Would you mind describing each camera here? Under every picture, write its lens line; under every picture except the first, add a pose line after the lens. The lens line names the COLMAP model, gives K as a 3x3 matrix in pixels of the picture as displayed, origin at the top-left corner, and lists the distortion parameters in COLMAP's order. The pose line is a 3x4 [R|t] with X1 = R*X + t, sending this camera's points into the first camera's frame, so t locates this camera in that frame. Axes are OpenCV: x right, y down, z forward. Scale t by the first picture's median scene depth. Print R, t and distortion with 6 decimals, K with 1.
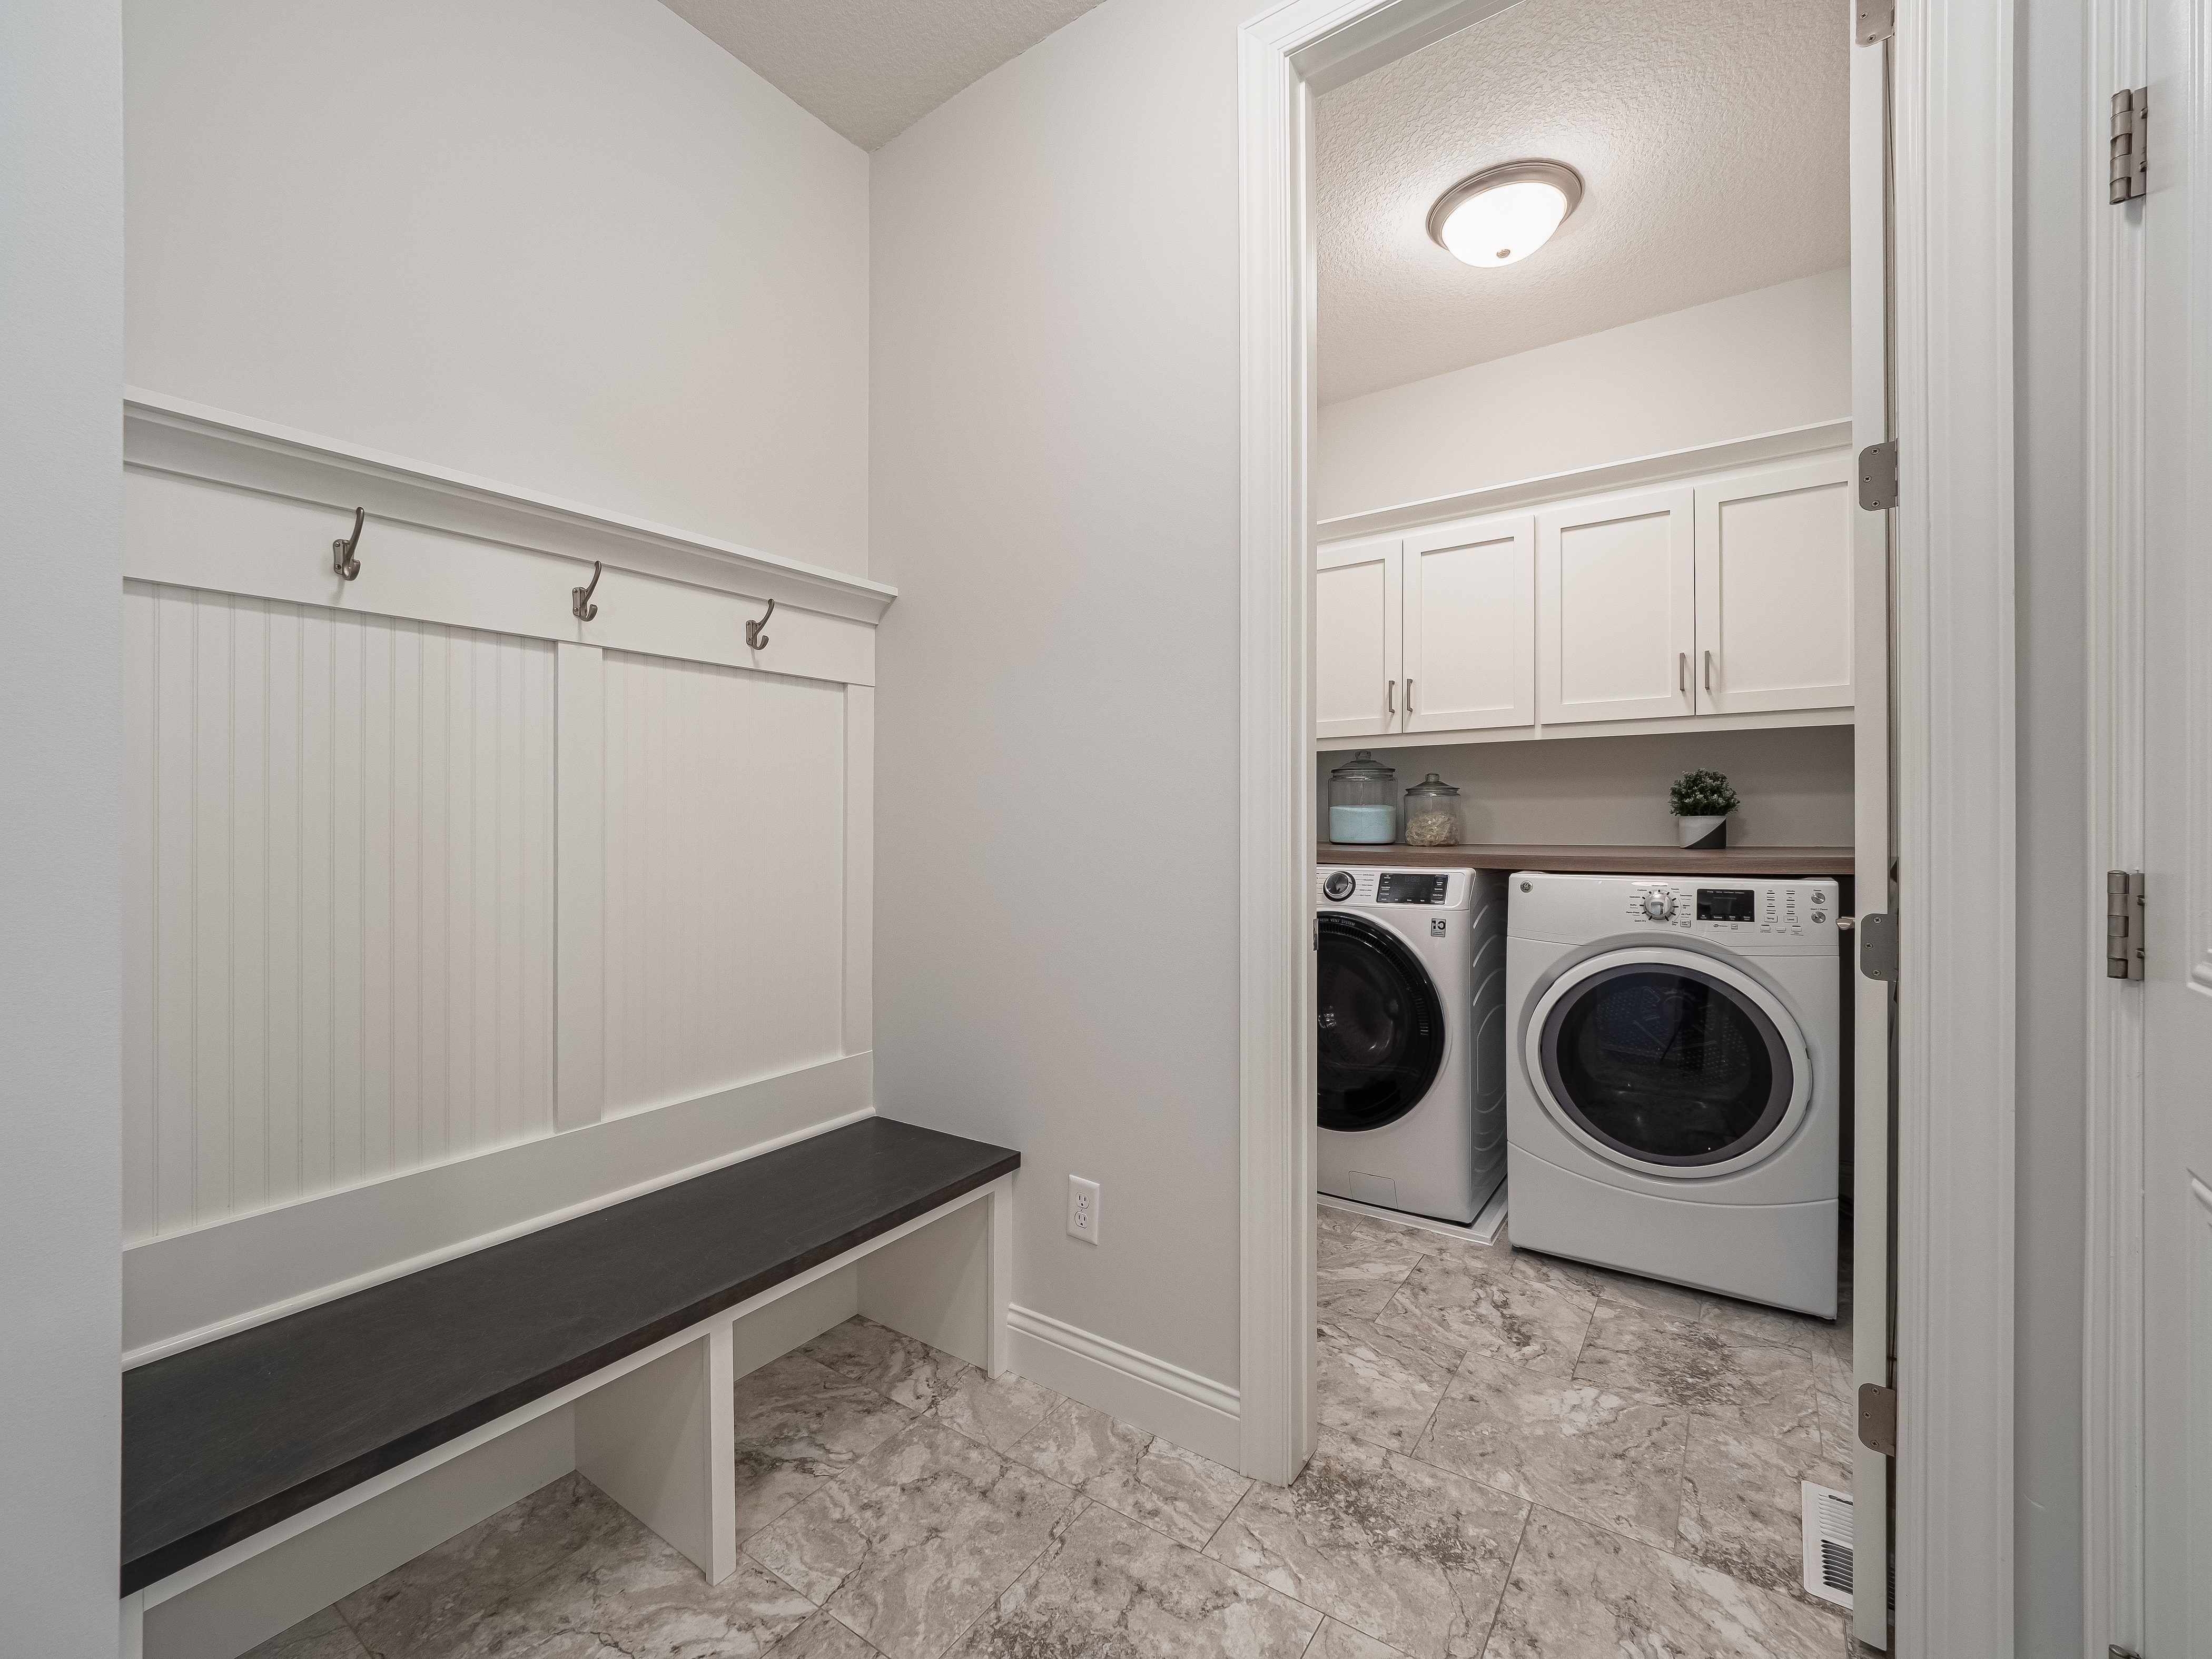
lens RADIAL K [[946.5, 0, 1099.1], [0, 946.5, 824.6], [0, 0, 1]] dist [-0.006078, 0.002311]
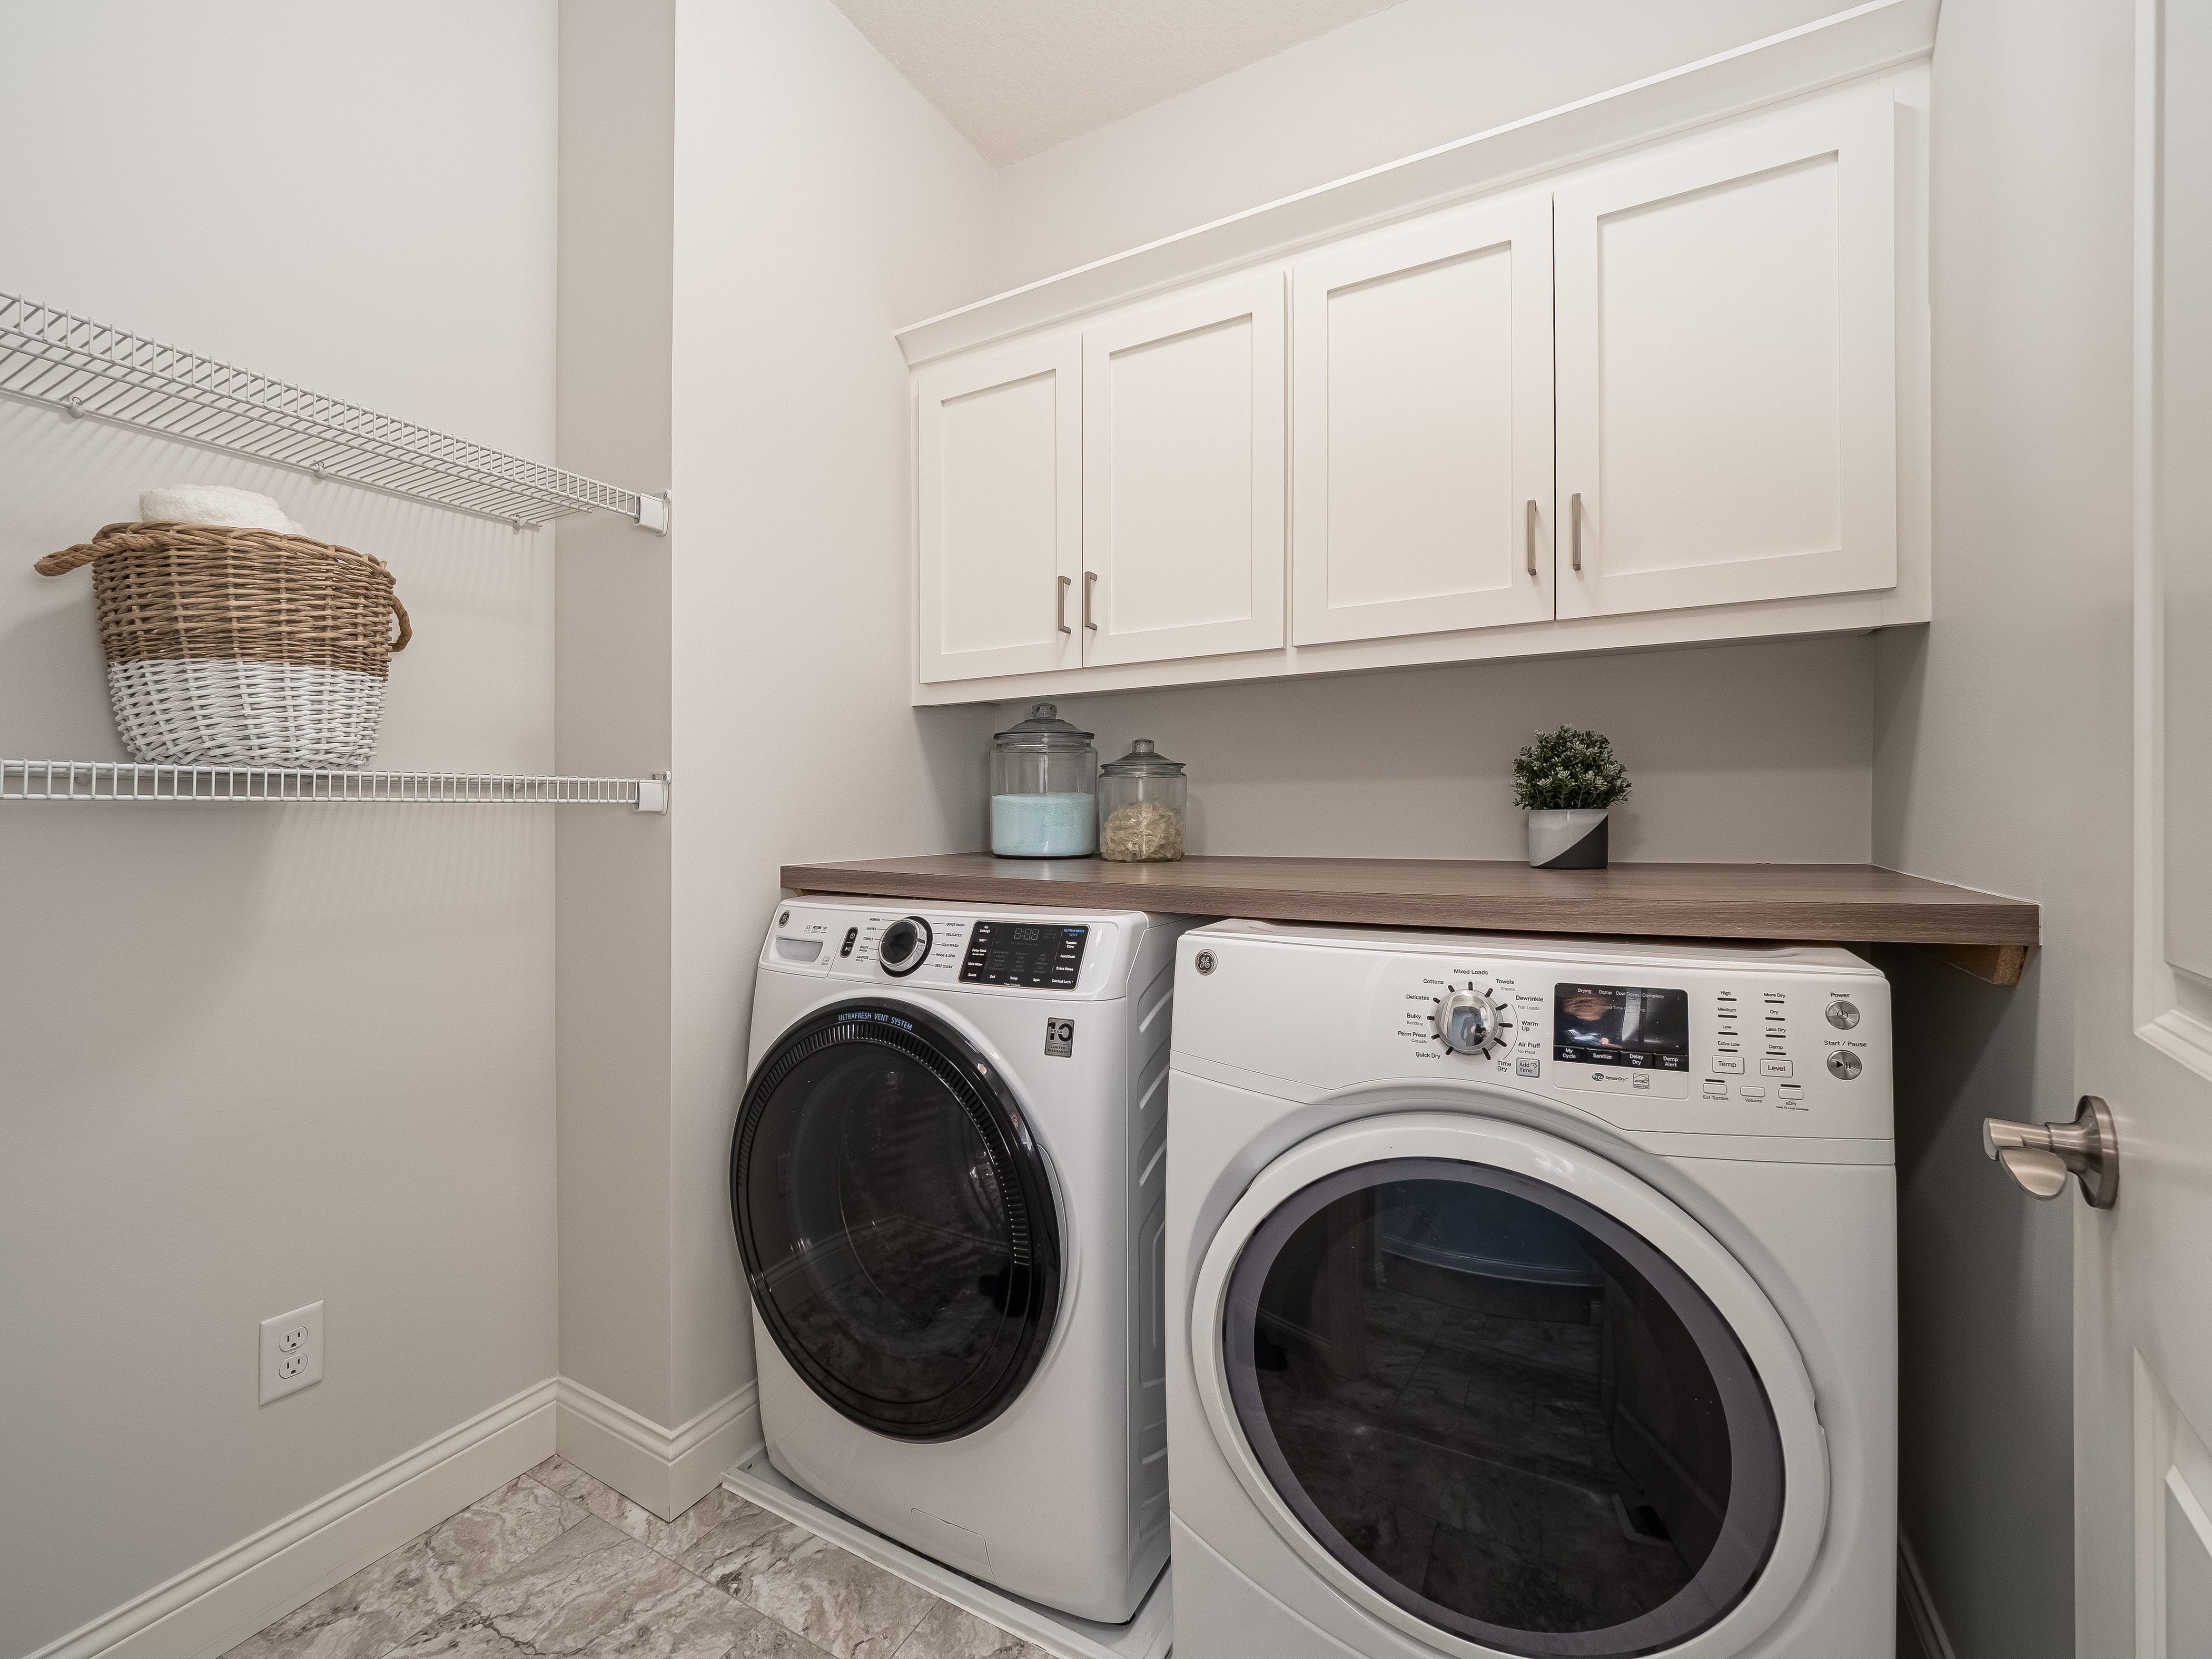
lens RADIAL K [[946.5, 0, 1107.6], [0, 946.5, 824.8], [0, 0, 1]] dist [-0.006078, 0.002311]
pose [[0.993573, -0.000626, 0.113190, 0.316587], [0.000523, 0.999999, 0.000940, -0.001278], [-0.113191, -0.000874, 0.993573, 0.493380]]
